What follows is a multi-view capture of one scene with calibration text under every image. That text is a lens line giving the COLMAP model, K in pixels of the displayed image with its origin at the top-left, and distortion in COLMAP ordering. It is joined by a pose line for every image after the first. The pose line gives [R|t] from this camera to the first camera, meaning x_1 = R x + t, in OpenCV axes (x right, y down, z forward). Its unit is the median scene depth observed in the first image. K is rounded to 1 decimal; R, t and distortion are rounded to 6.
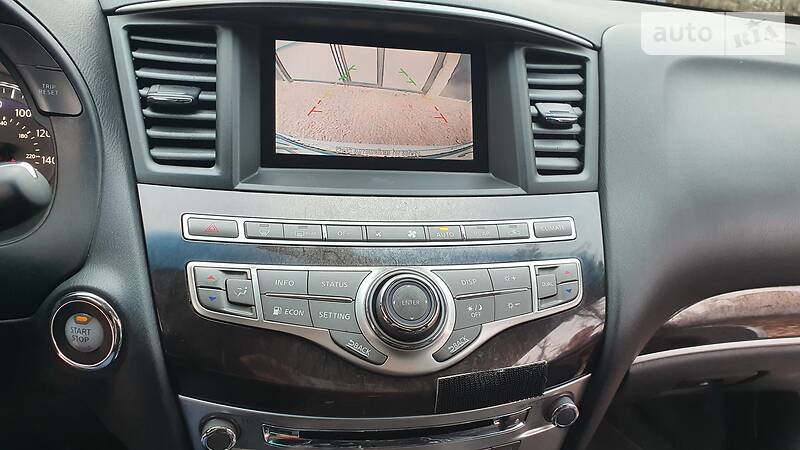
lens RADIAL K [[635.4, 0, 398.3], [0, 635.4, 223.2], [0, 0, 1]] dist [0.008465, -0.000761]
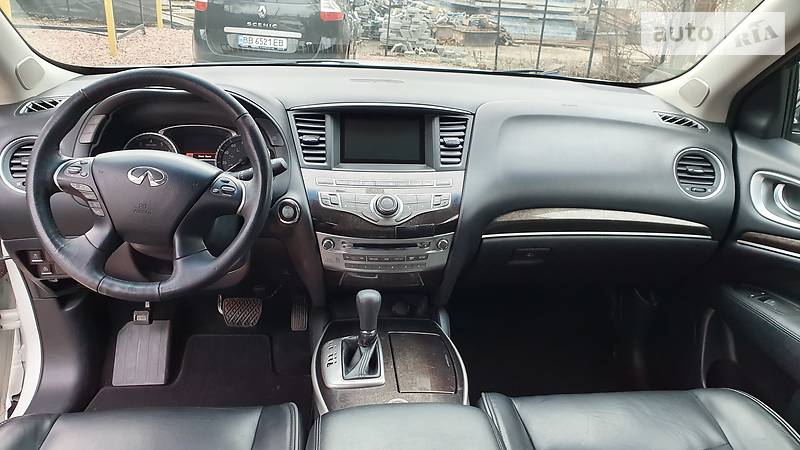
lens RADIAL K [[635.4, 0, 400.9], [0, 635.4, 226.2], [0, 0, 1]] dist [0.008465, -0.000761]
pose [[0.993299, -0.007692, -0.115319, 0.379641], [0.004976, 0.999704, -0.023824, 0.265249], [0.115468, 0.023091, 0.993043, -1.794972]]
